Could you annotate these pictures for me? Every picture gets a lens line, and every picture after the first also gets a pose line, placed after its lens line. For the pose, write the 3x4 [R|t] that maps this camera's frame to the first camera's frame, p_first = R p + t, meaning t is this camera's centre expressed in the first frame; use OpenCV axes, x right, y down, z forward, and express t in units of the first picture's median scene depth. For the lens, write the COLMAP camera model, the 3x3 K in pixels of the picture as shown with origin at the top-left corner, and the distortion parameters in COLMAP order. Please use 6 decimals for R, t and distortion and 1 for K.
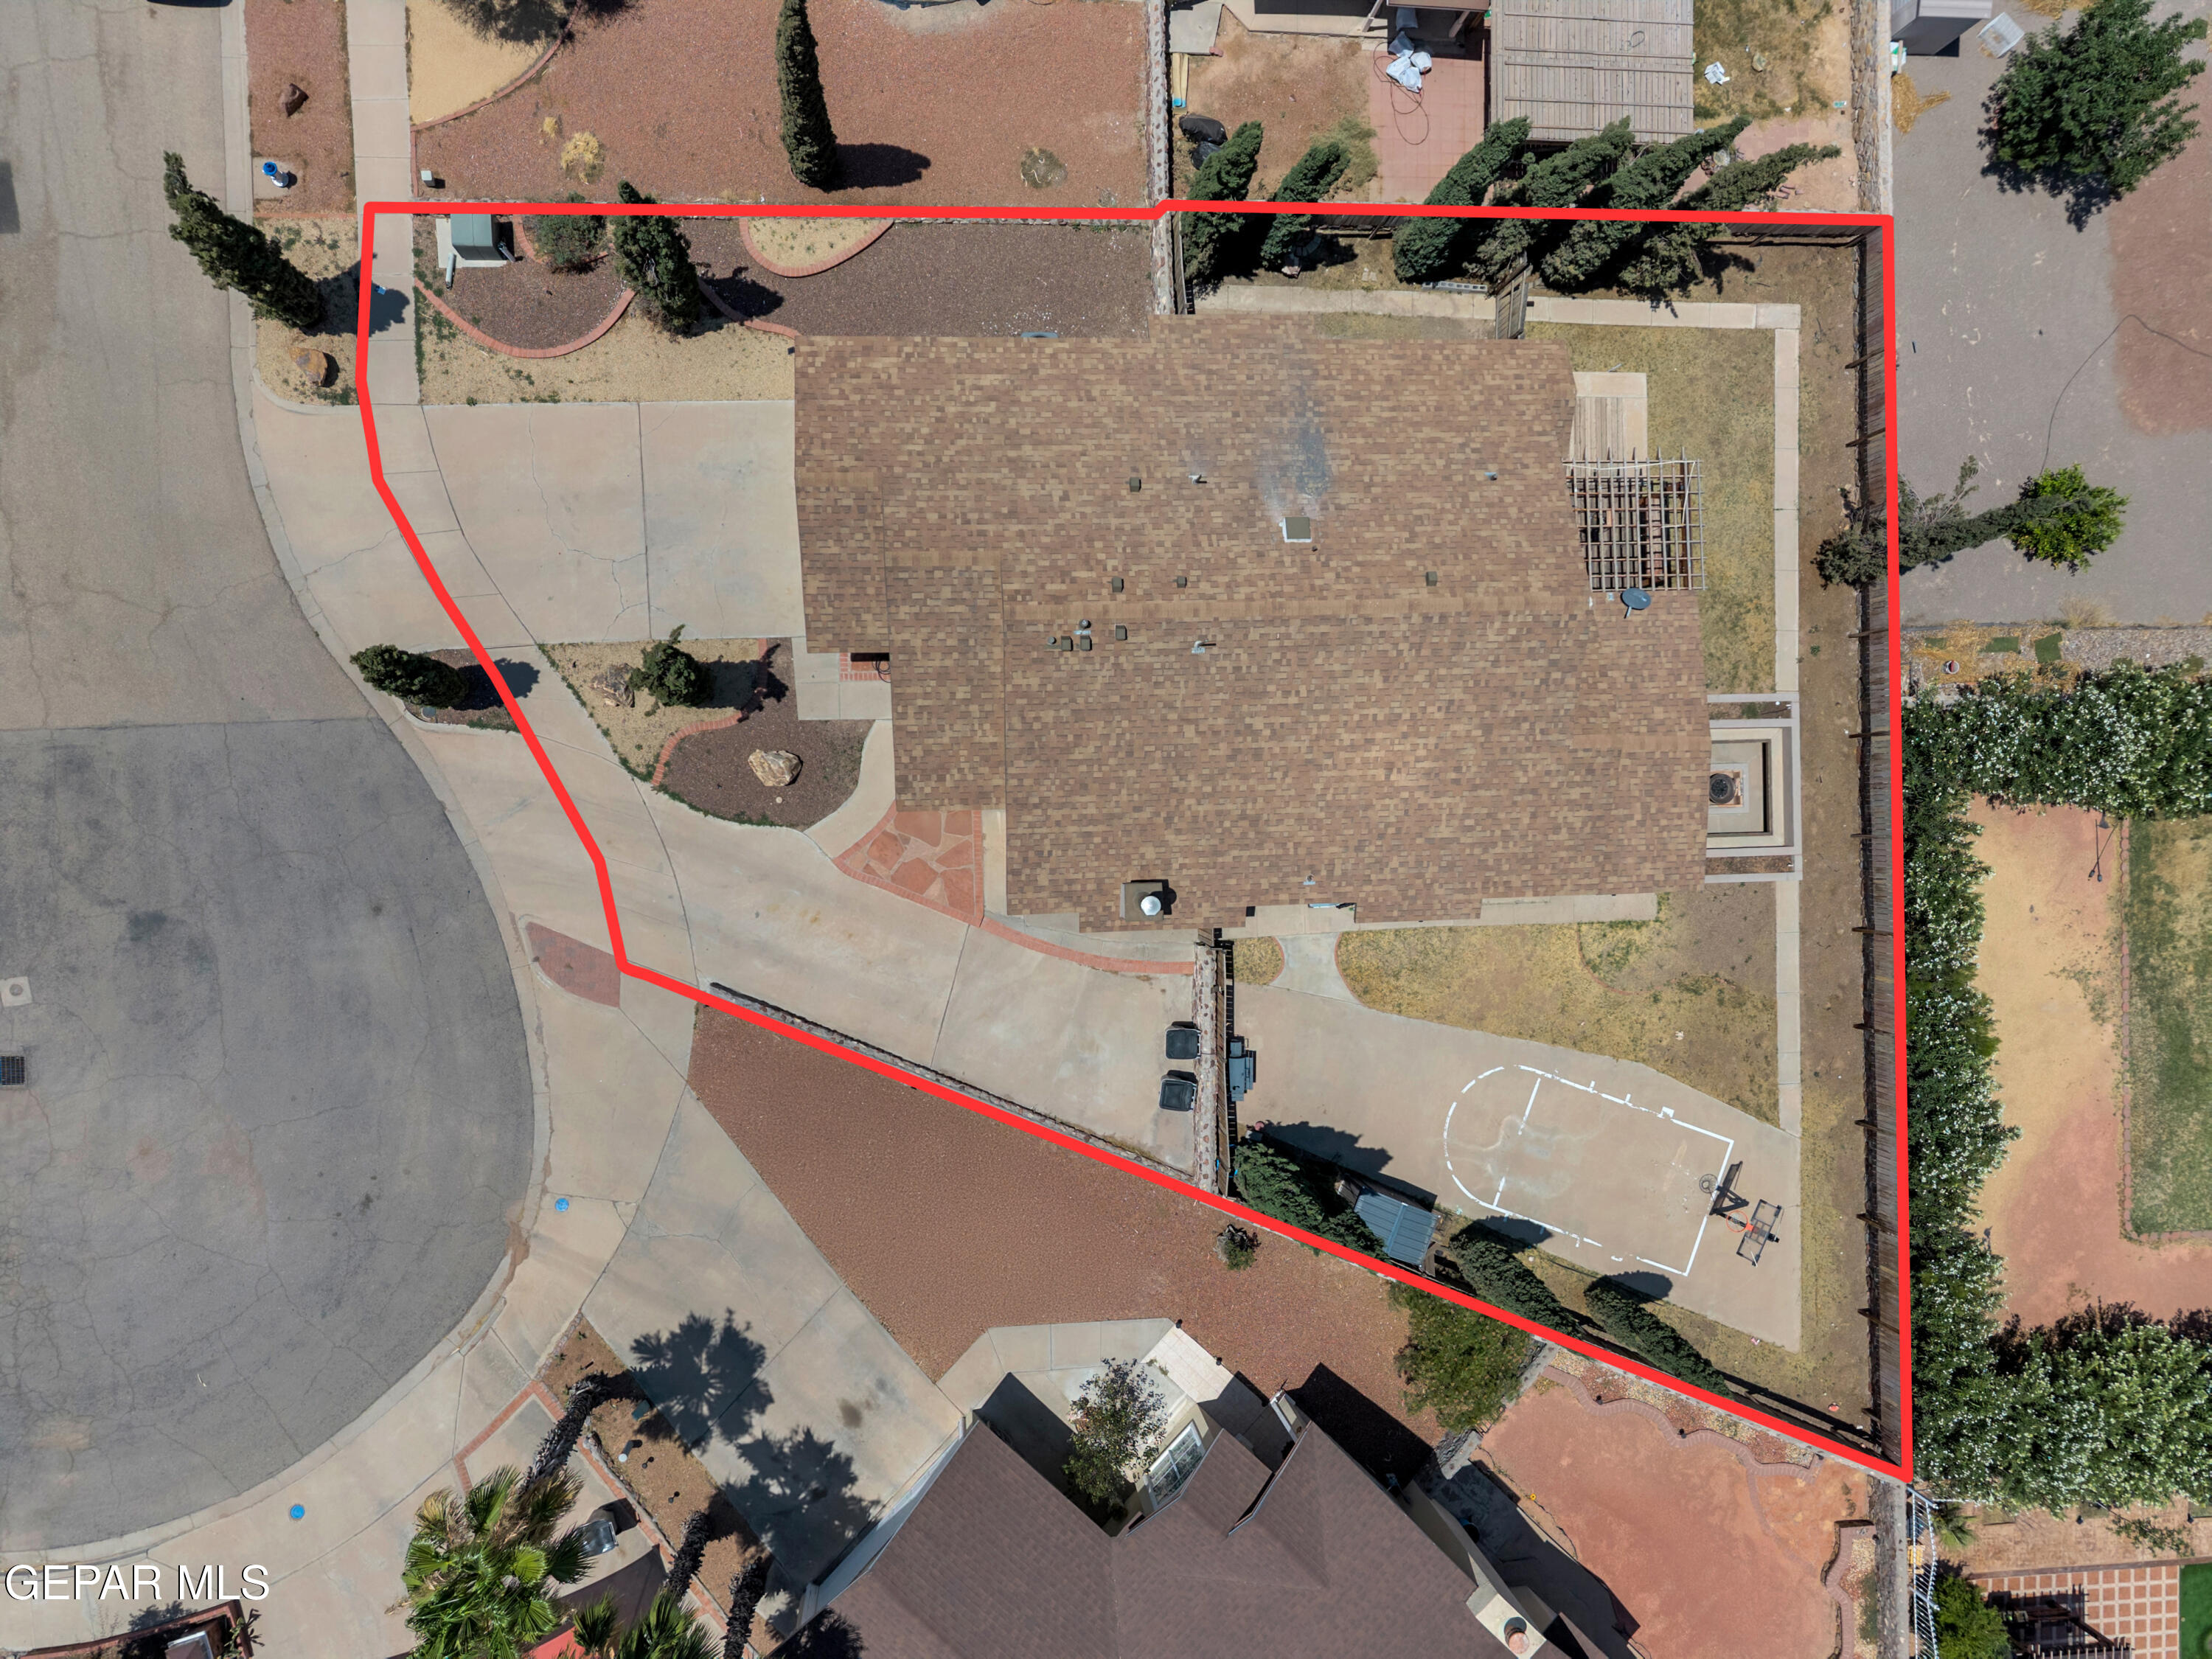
lens RADIAL K [[1475.7, 0, 1099.0], [0, 1475.7, 826.4], [0, 0, 1]] dist [0.033407, -0.036149]
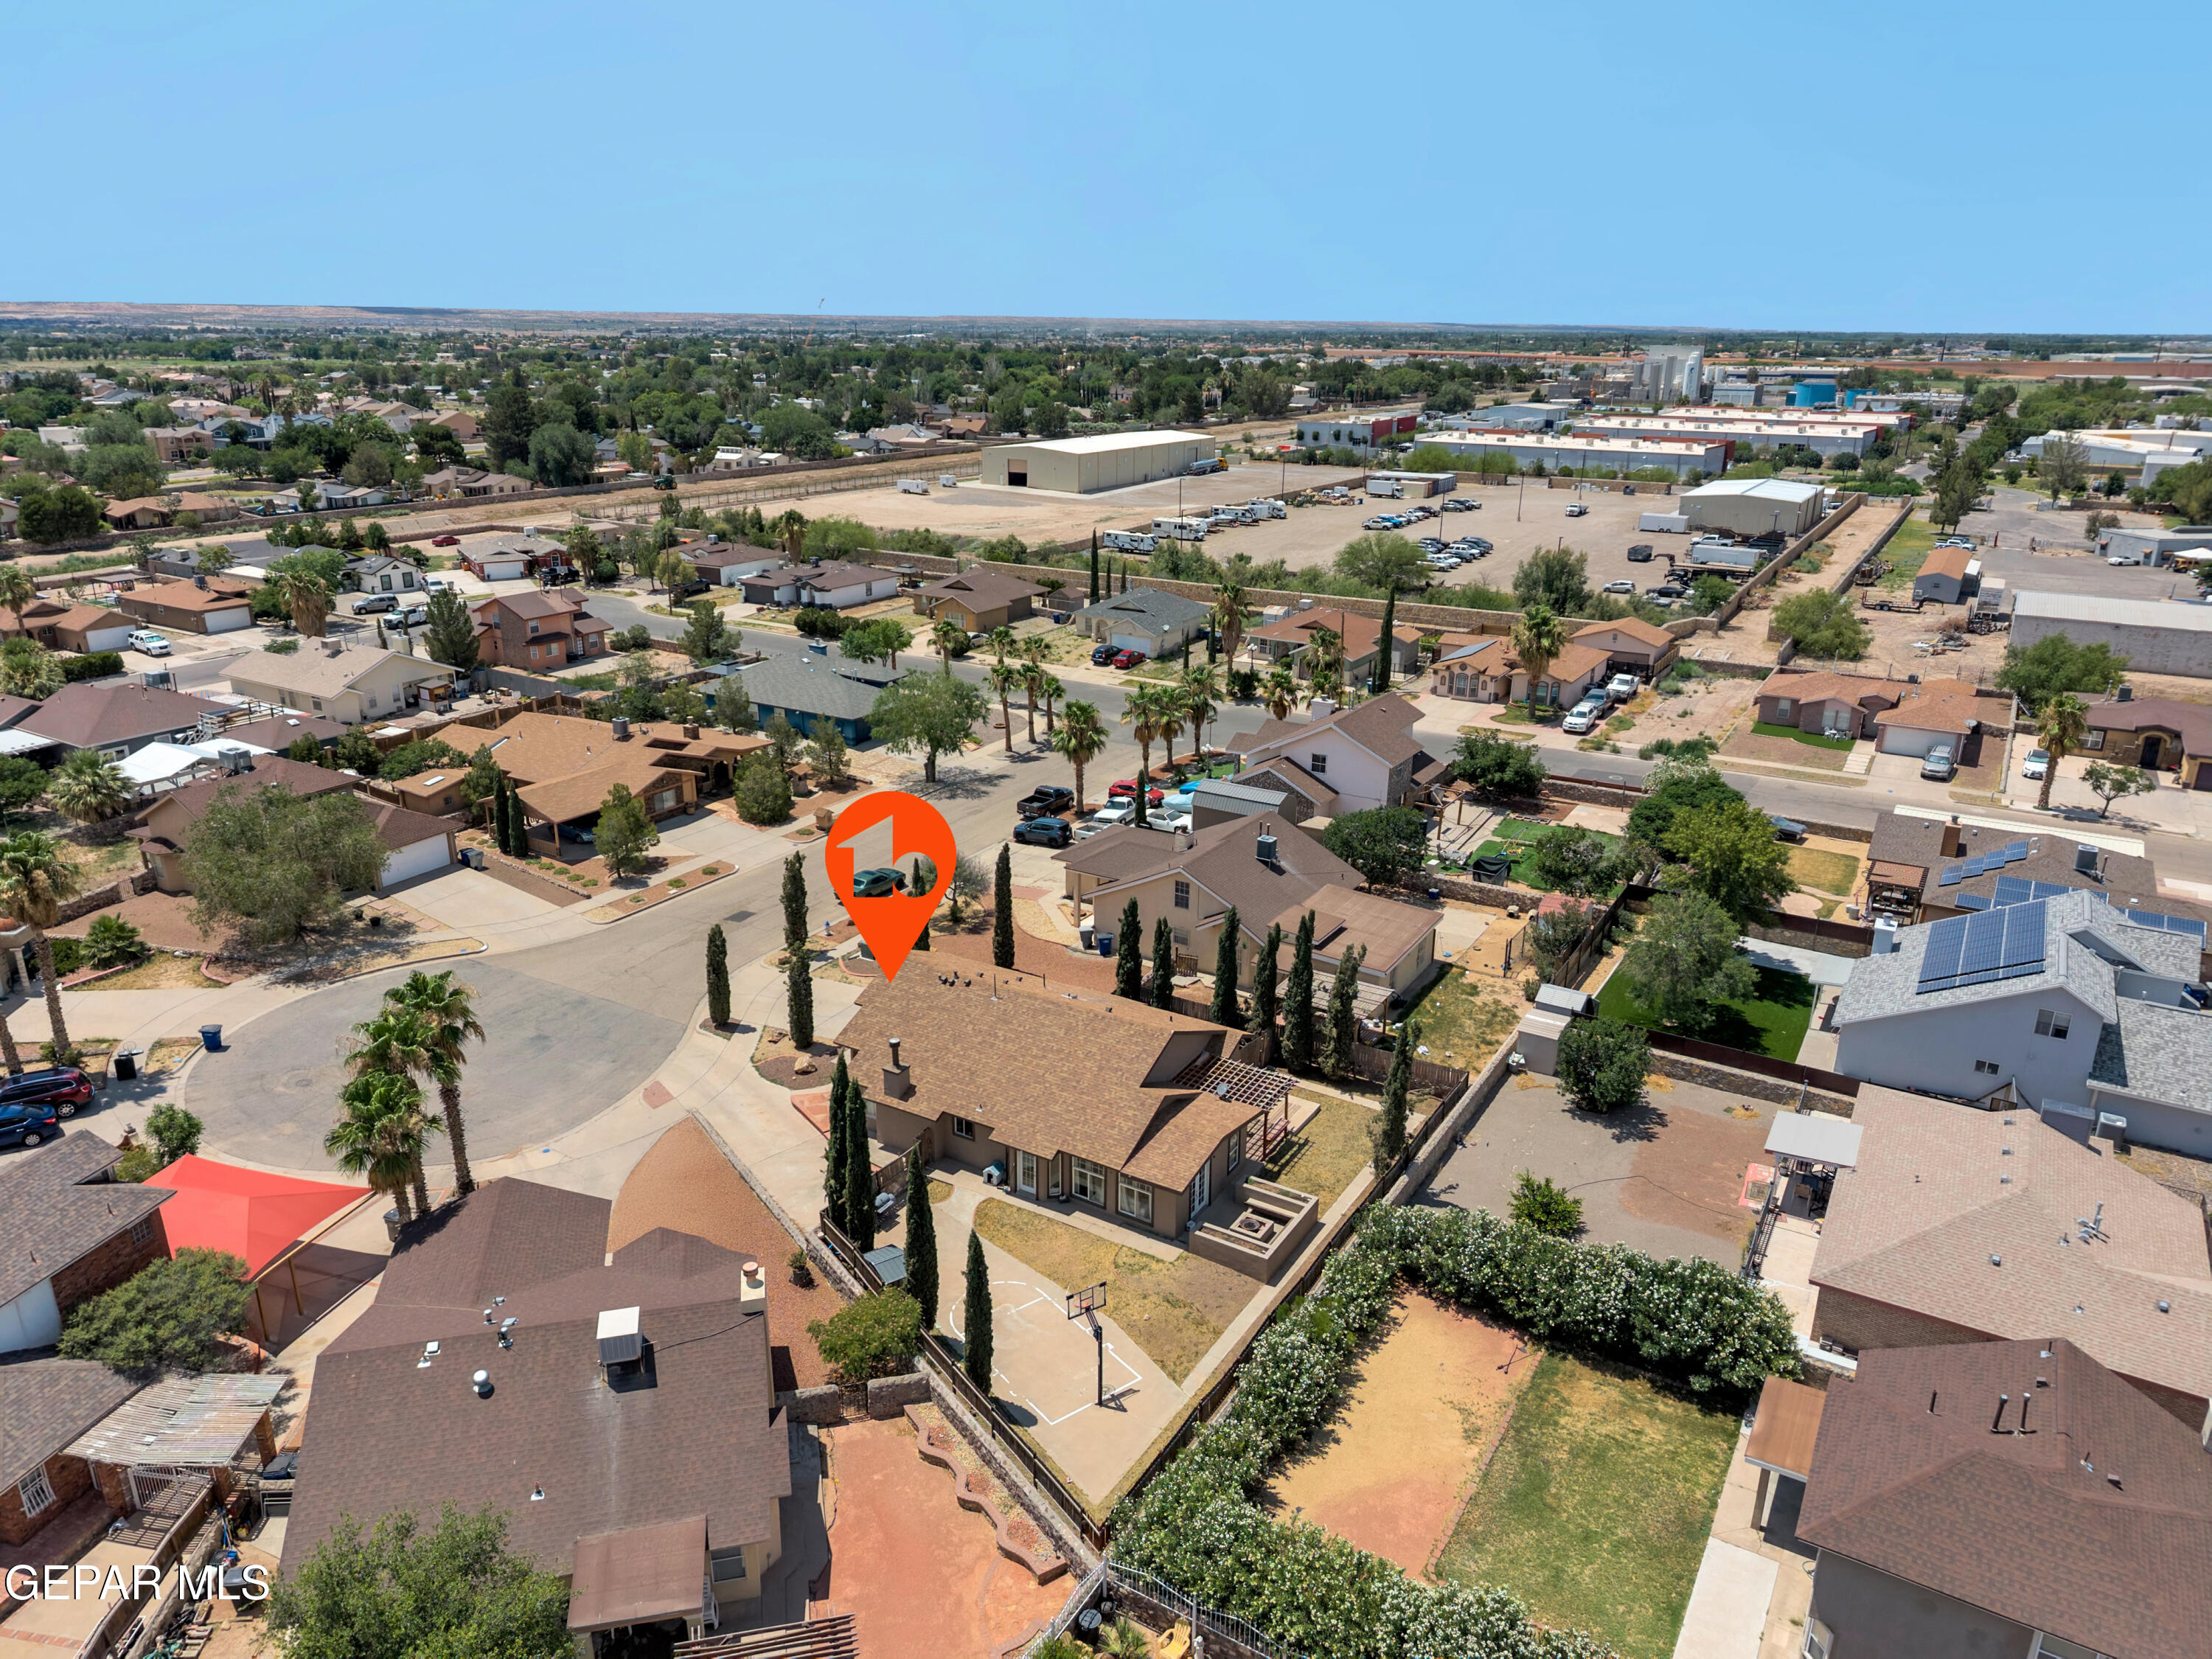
lens RADIAL K [[1475.7, 0, 1099.0], [0, 1475.7, 826.4], [0, 0, 1]] dist [0.033407, -0.036149]
pose [[0.830308, 0.067645, -0.553184, 1.173950], [-0.550778, 0.251067, -0.795996, 1.240188], [0.085041, 0.965603, 0.245720, 0.236946]]
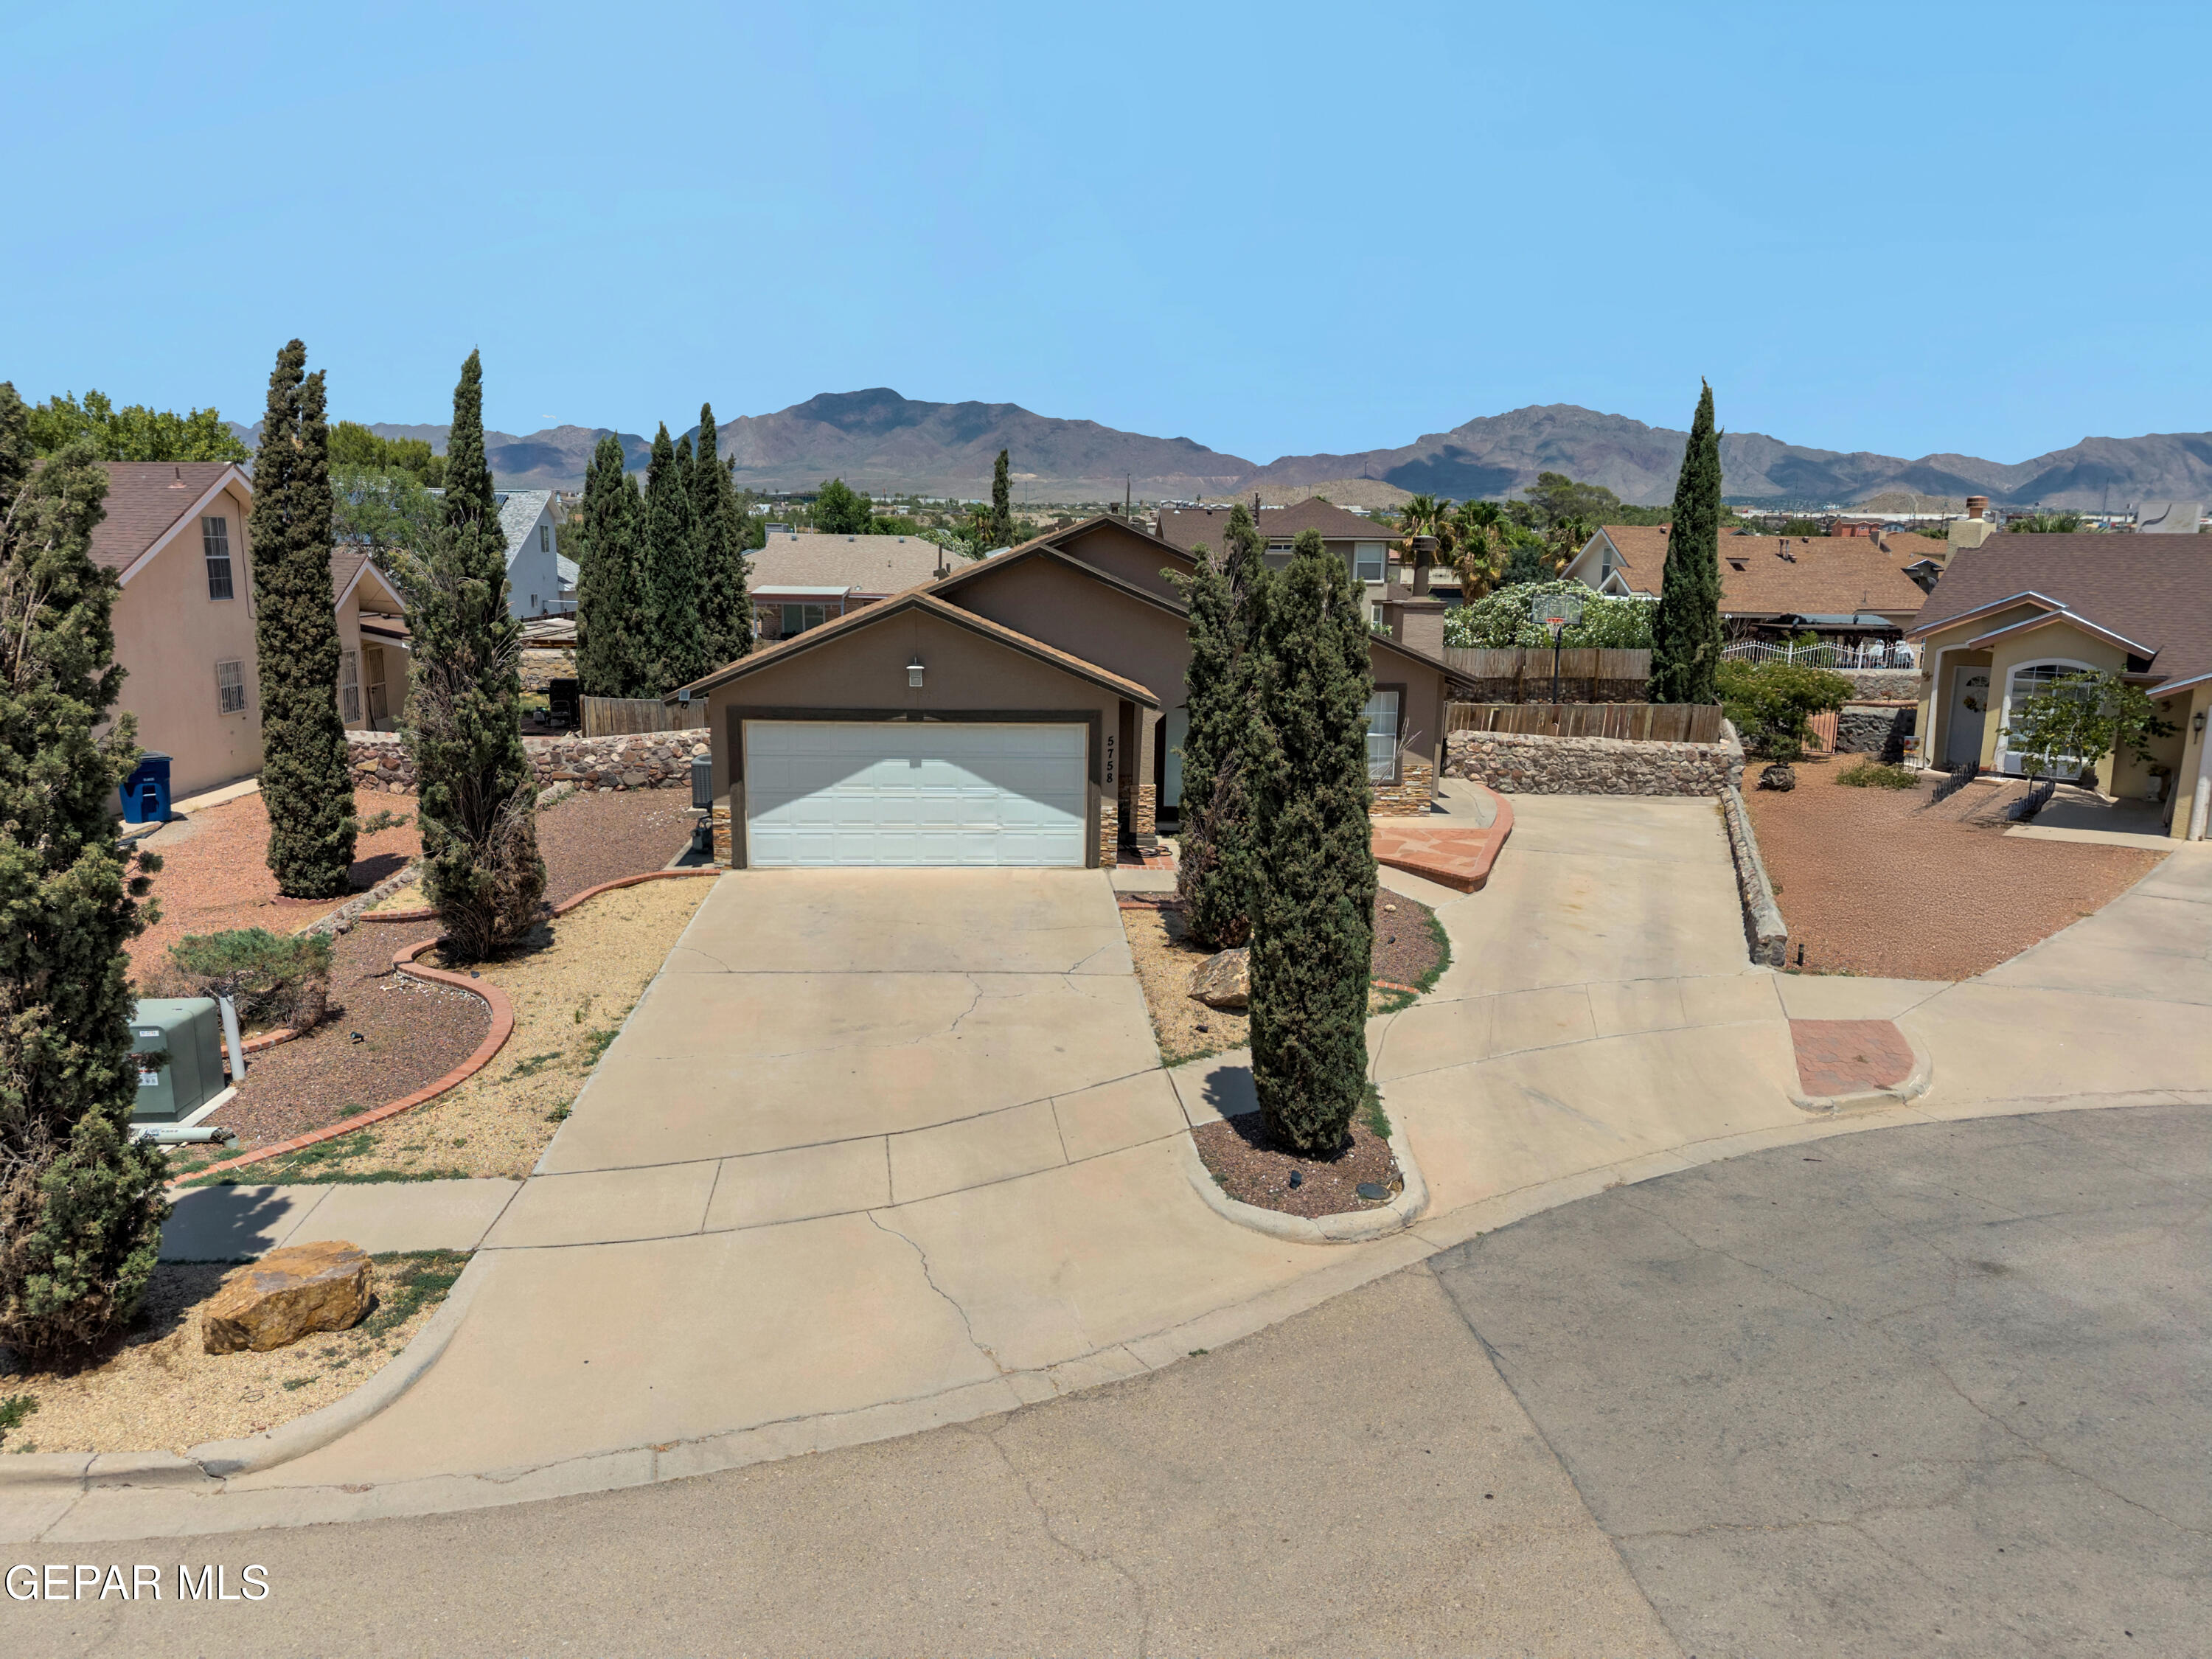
lens RADIAL K [[1475.7, 0, 1099.0], [0, 1475.7, 826.4], [0, 0, 1]] dist [0.033407, -0.036149]
pose [[-0.042520, -0.293144, 0.955122, -0.770094], [0.999057, -0.004038, 0.043236, -0.160137], [-0.008818, 0.956060, 0.293039, 0.806001]]
